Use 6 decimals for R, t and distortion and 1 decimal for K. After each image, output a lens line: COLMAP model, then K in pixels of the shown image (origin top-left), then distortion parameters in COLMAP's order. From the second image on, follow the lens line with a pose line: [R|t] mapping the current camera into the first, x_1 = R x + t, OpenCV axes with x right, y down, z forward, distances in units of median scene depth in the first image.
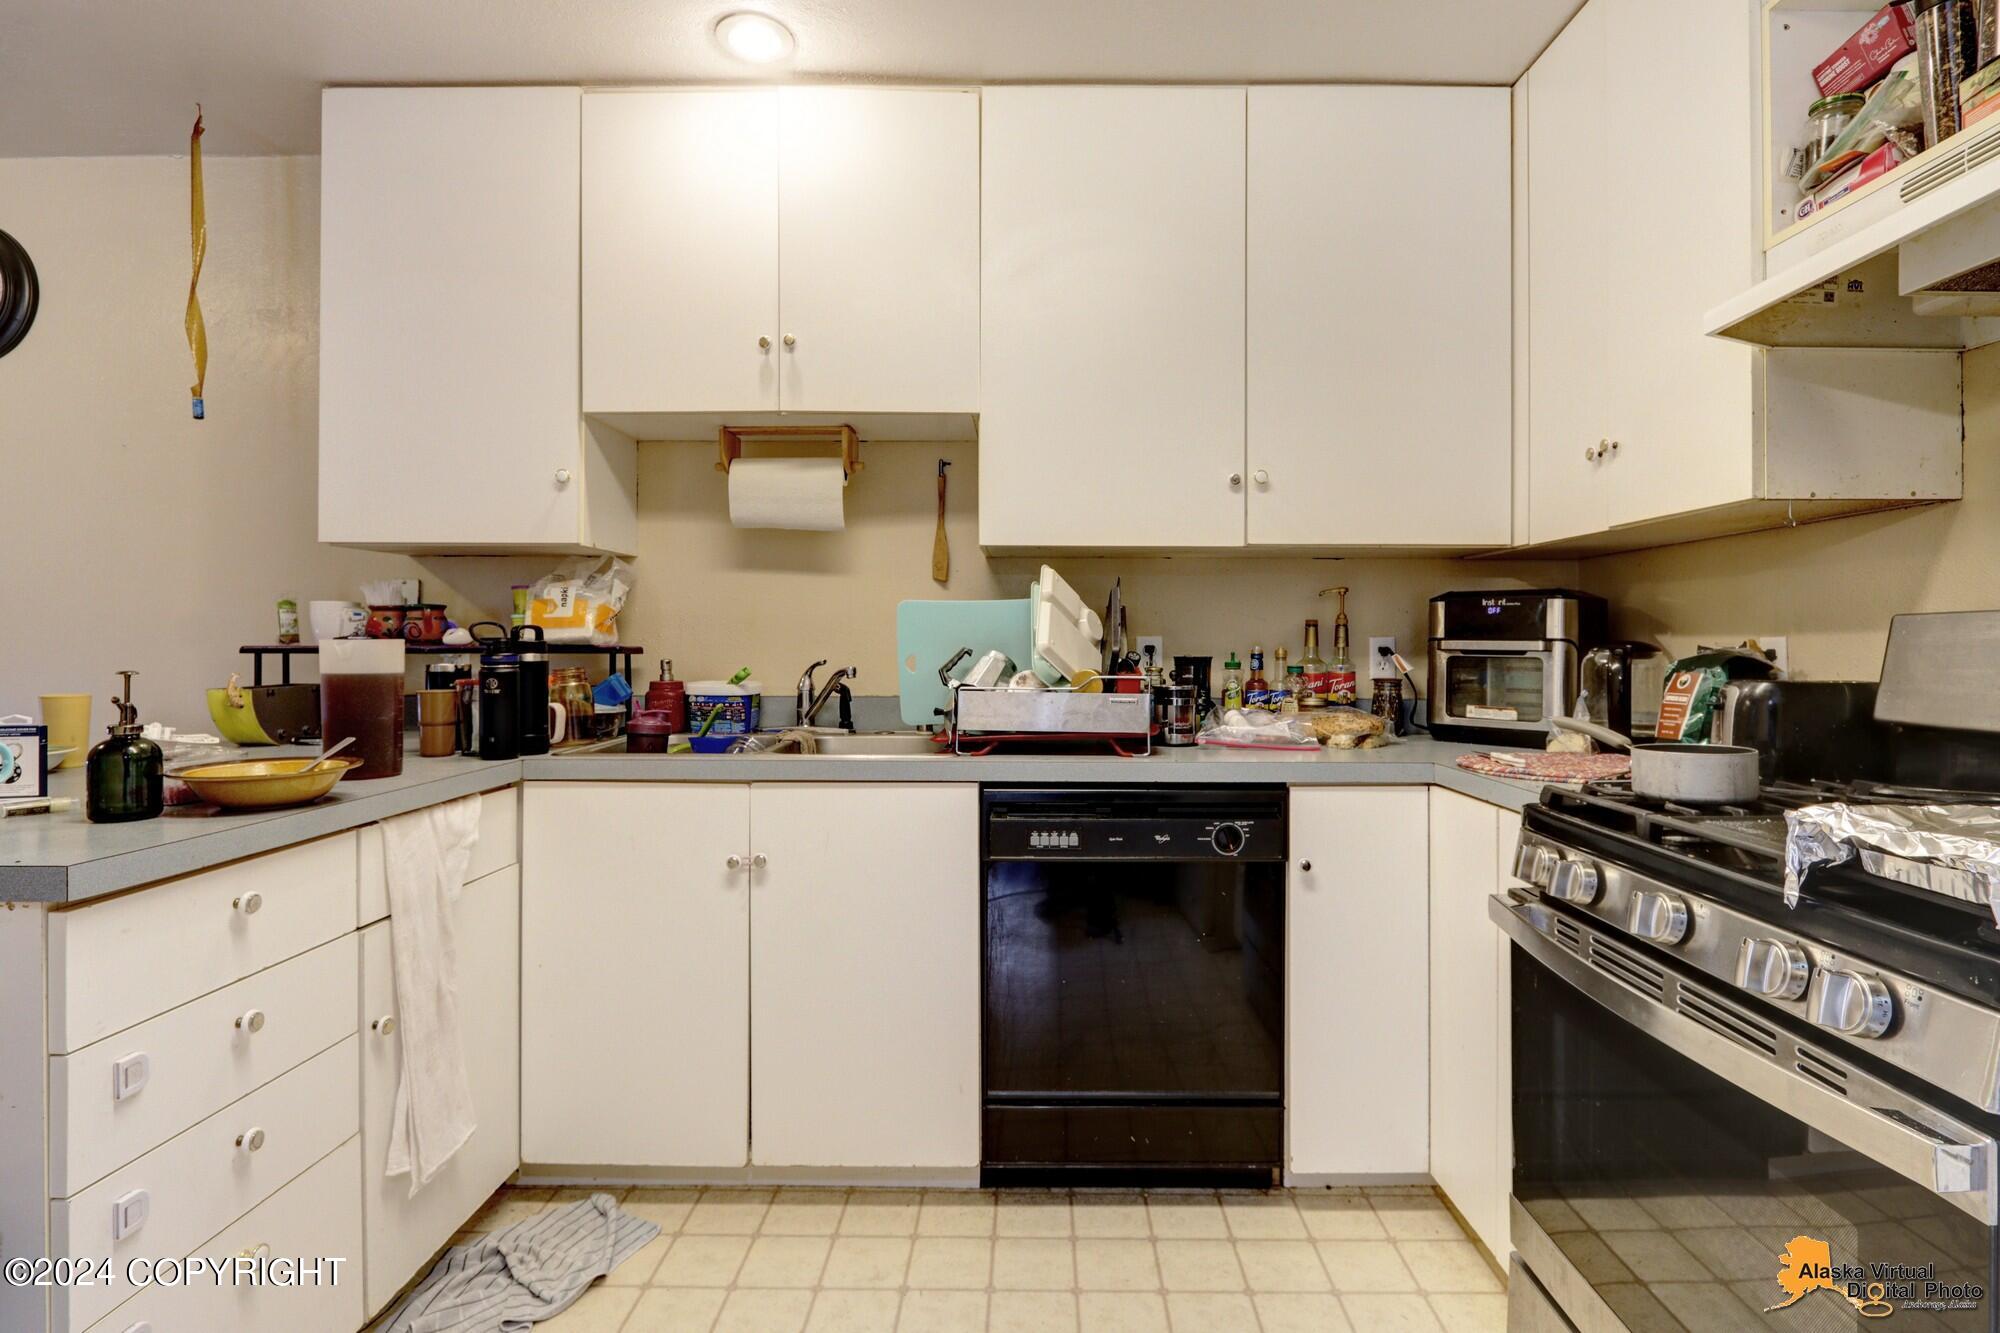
lens RADIAL K [[960.2, 0, 1009.9], [0, 960.2, 632.4], [0, 0, 1]] dist [-0.003409, -0.000963]
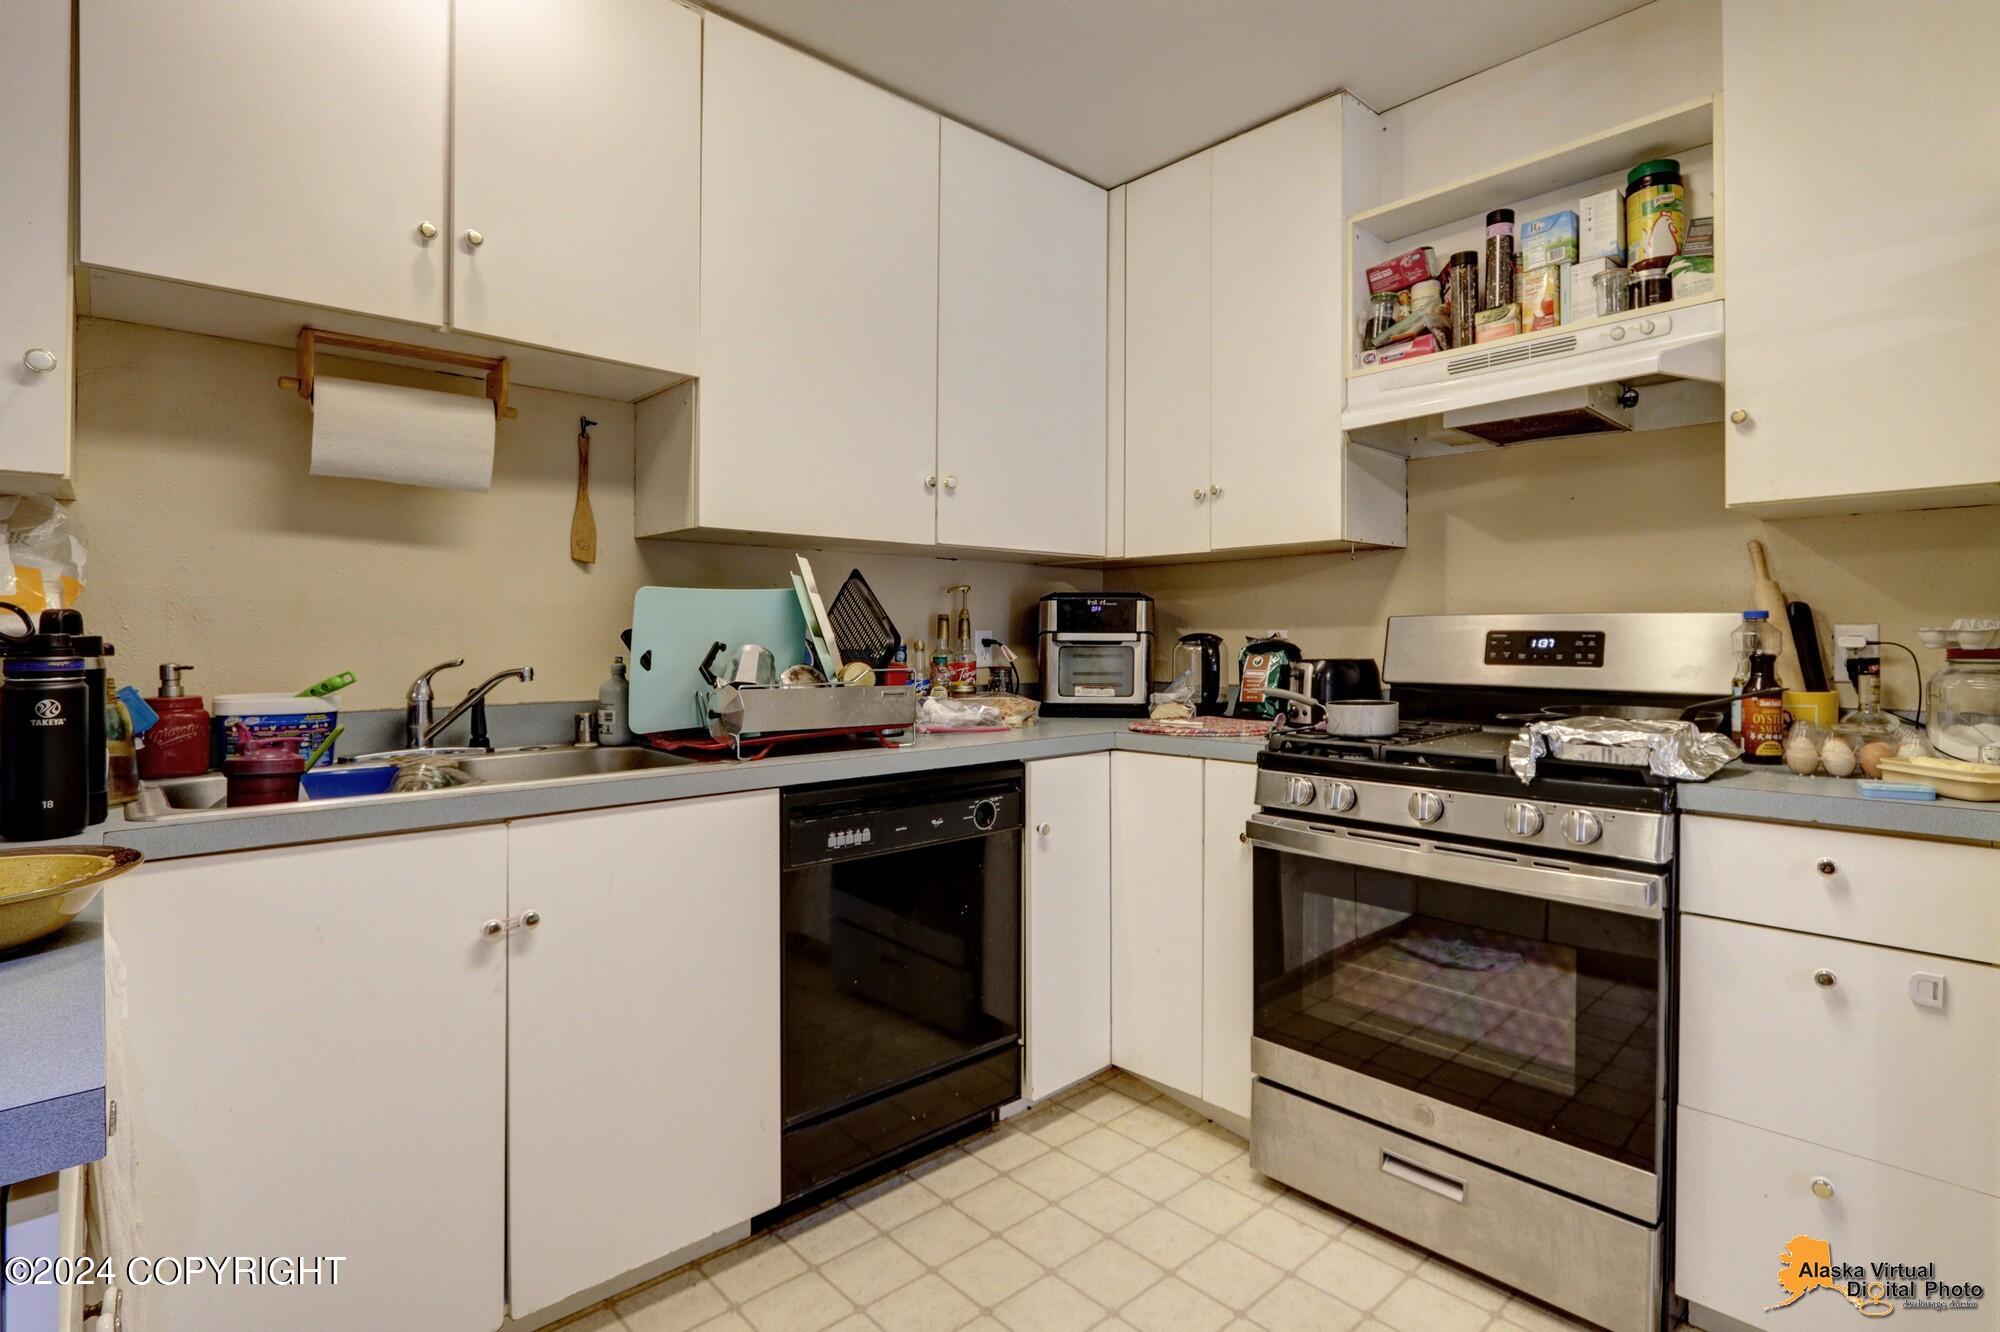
lens RADIAL K [[1004.0, 0, 1004.2], [0, 1004.0, 631.0], [0, 0, 1]] dist [-0.001499, 0.000292]
pose [[0.725742, 0.000094, 0.687967, -0.495261], [-0.003656, 0.999986, 0.003721, 0.001433], [-0.687958, -0.005215, 0.725732, 0.141828]]
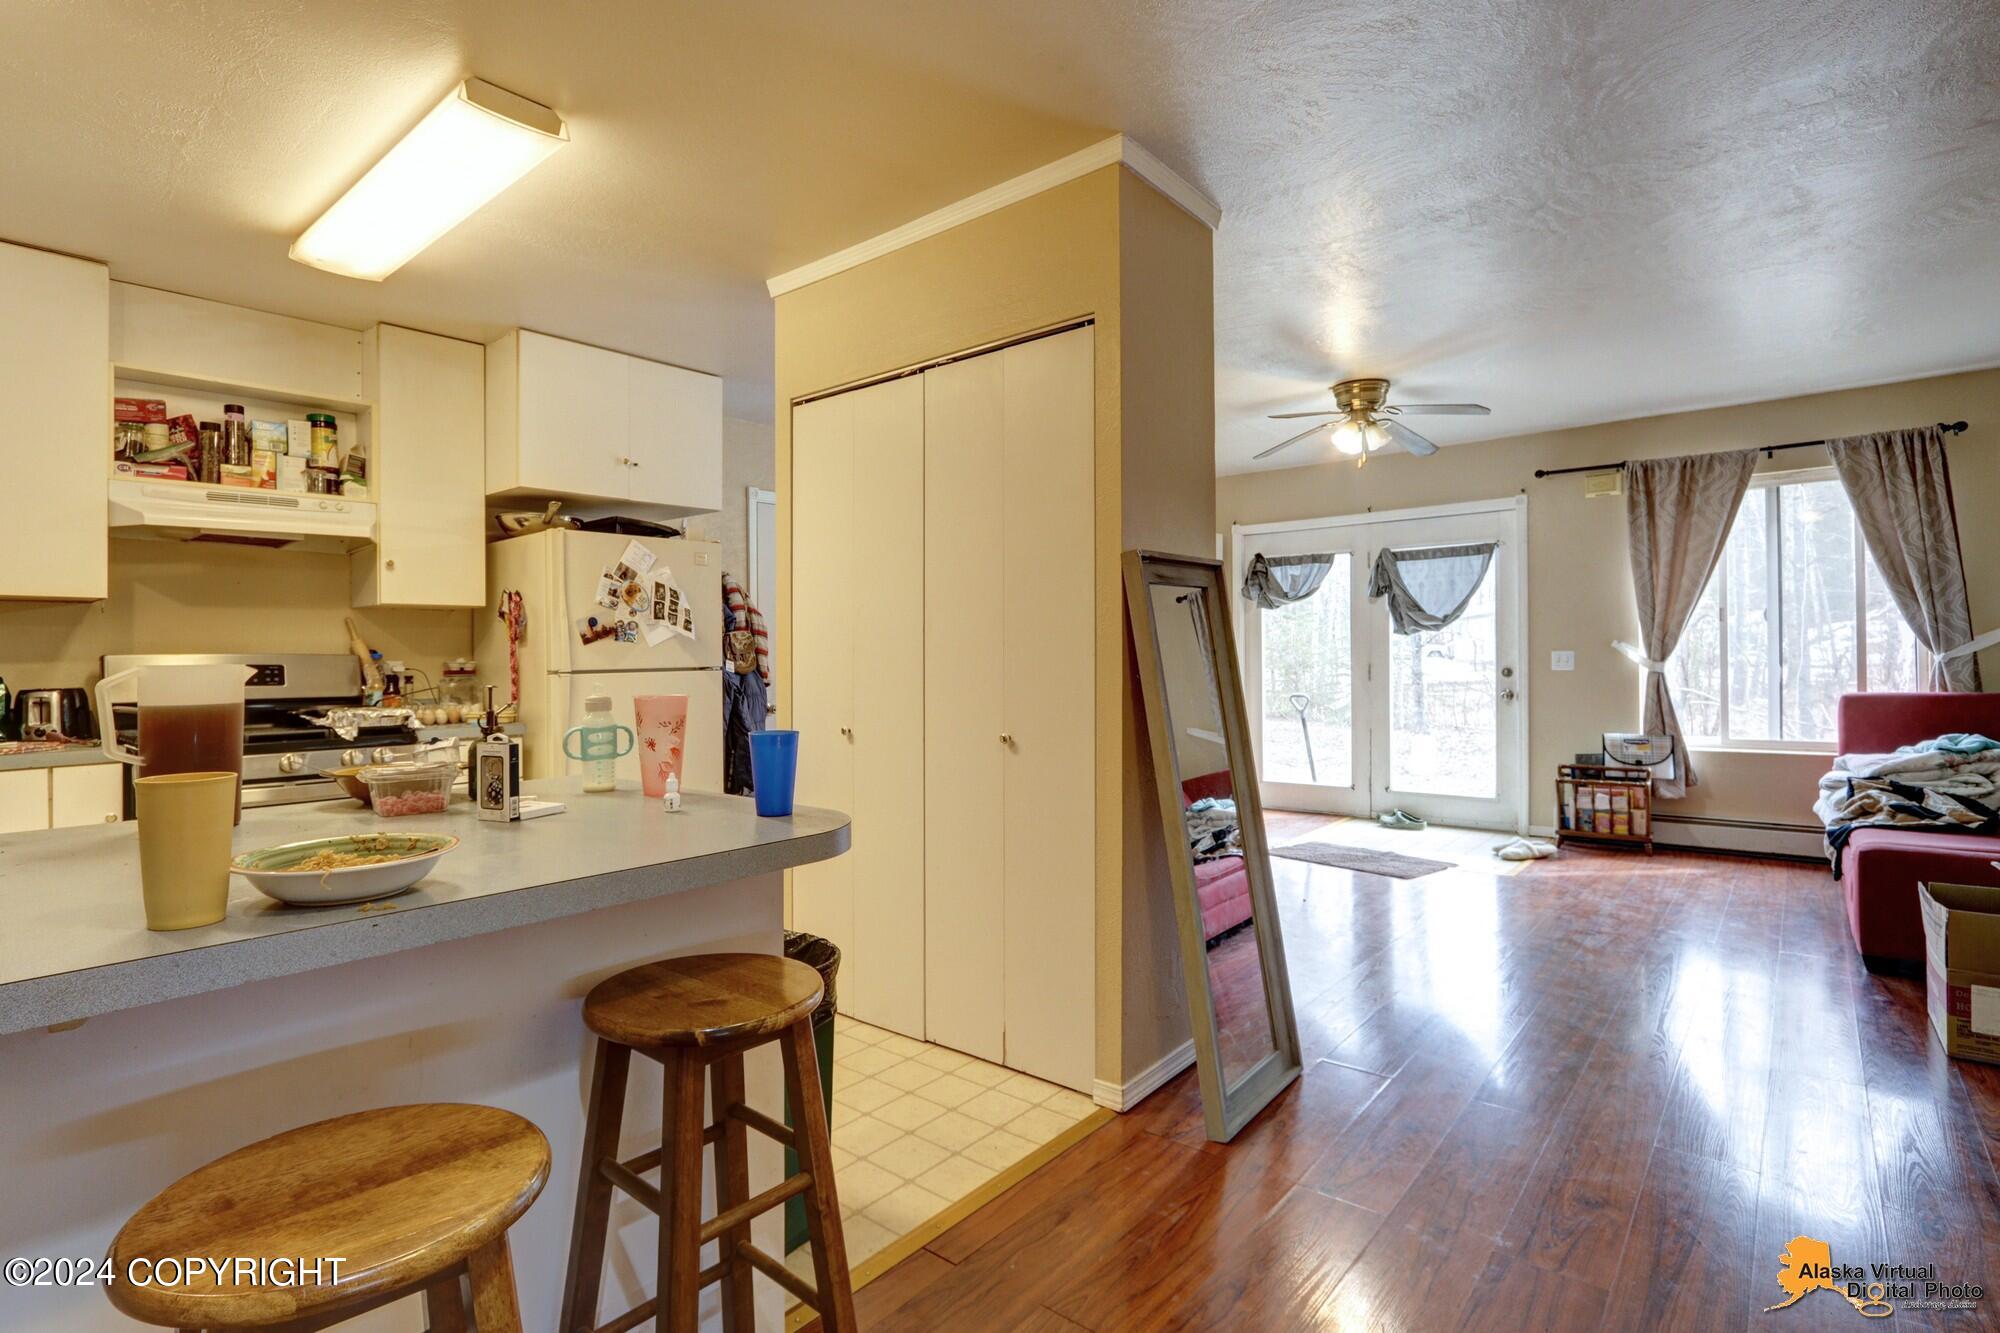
lens RADIAL K [[962.2, 0, 1038.1], [0, 962.2, 667.0], [0, 0, 1]] dist [-0.001325, -0.000033]
pose [[-0.787338, -0.002449, 0.616517, -1.427231], [0.003686, 0.999956, 0.008680, -0.002264], [-0.616510, 0.009107, -0.787294, 0.957699]]
